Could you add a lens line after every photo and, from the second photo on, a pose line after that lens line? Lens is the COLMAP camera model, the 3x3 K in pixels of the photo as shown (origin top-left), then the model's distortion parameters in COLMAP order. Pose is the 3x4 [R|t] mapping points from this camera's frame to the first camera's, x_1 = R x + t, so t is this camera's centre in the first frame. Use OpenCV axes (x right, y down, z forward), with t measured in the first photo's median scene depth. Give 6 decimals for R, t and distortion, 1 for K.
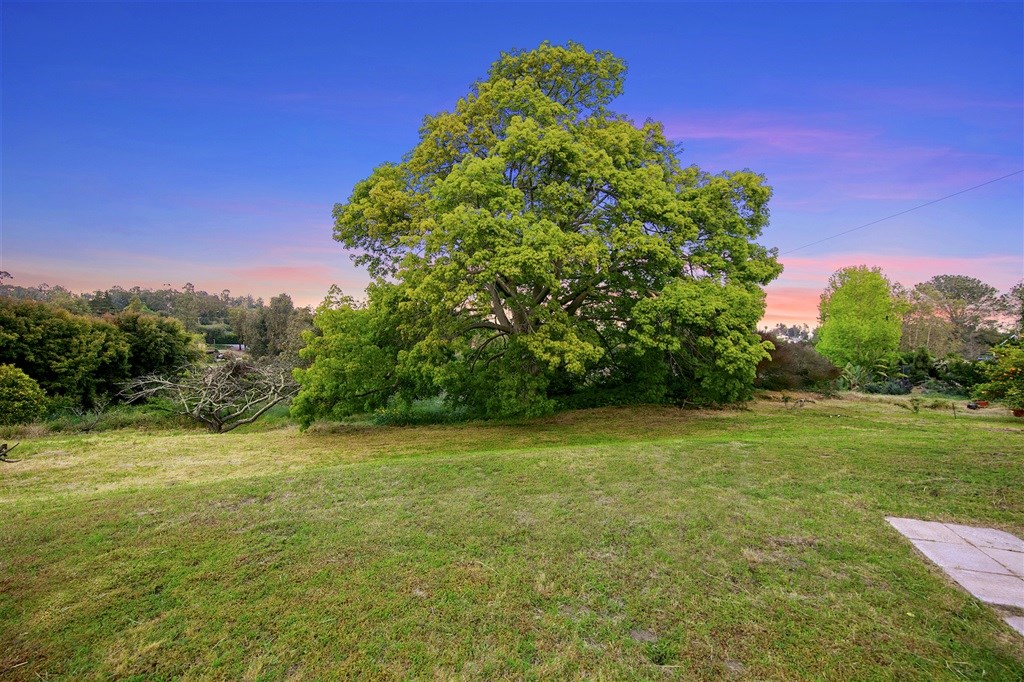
lens RADIAL K [[398.5, 0, 515.4], [0, 398.5, 337.9], [0, 0, 1]] dist [0.006979, -0.000163]
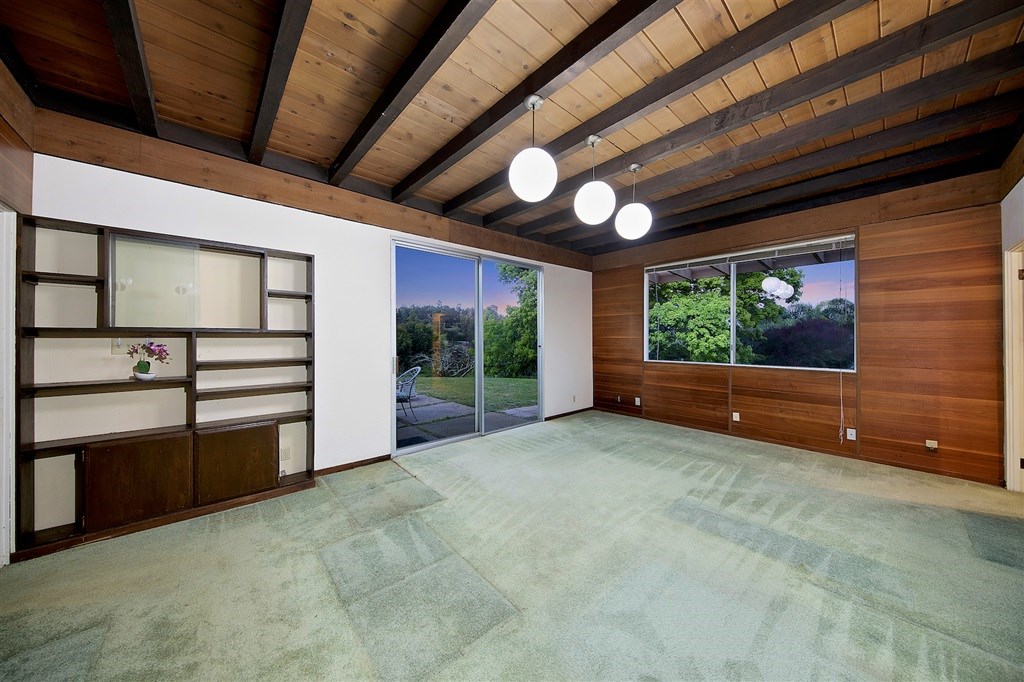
lens RADIAL K [[326.6, 0, 516.0], [0, 326.6, 340.8], [0, 0, 1]] dist [0.006299, -0.003860]
pose [[0.899112, 0.001558, -0.437716, 0.139078], [0.004552, 0.999906, 0.012909, 0.003233], [0.437695, -0.013600, 0.899021, -0.153845]]
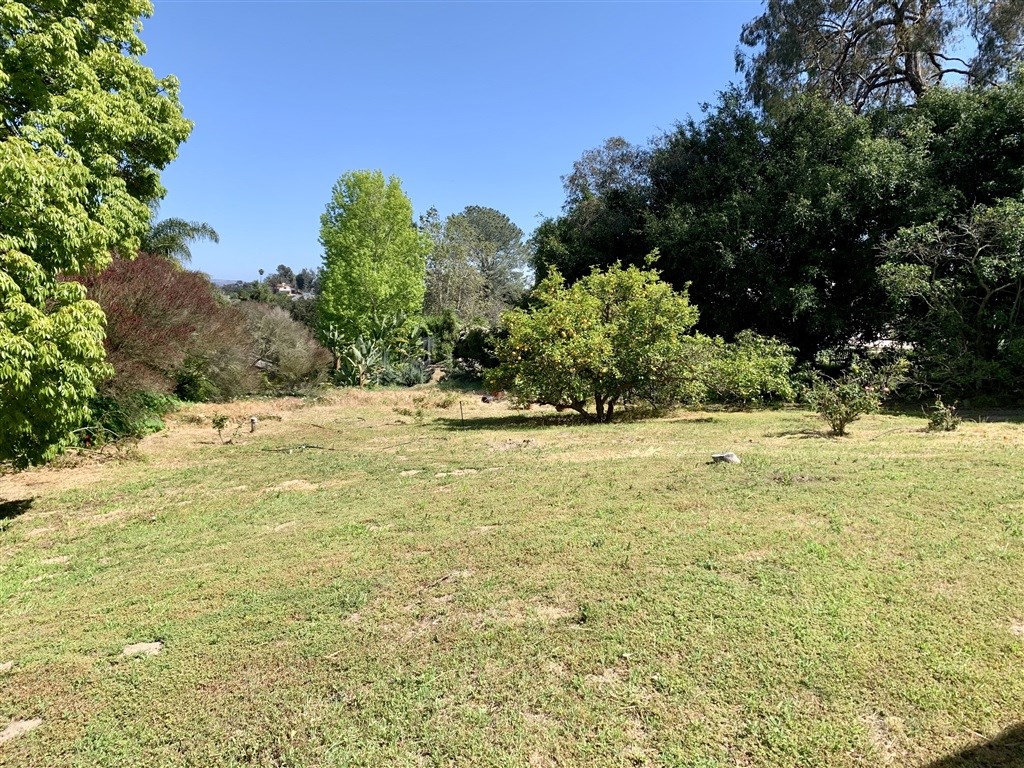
lens RADIAL K [[797.6, 0, 512.0], [0, 797.6, 384.0], [0, 0, 1]] dist [-0.002284, -0.001810]
pose [[0.651942, -0.070332, 0.755000, 0.098000], [-0.019929, 0.993756, 0.109782, -0.001473], [-0.758007, -0.086618, 0.646469, 0.065850]]
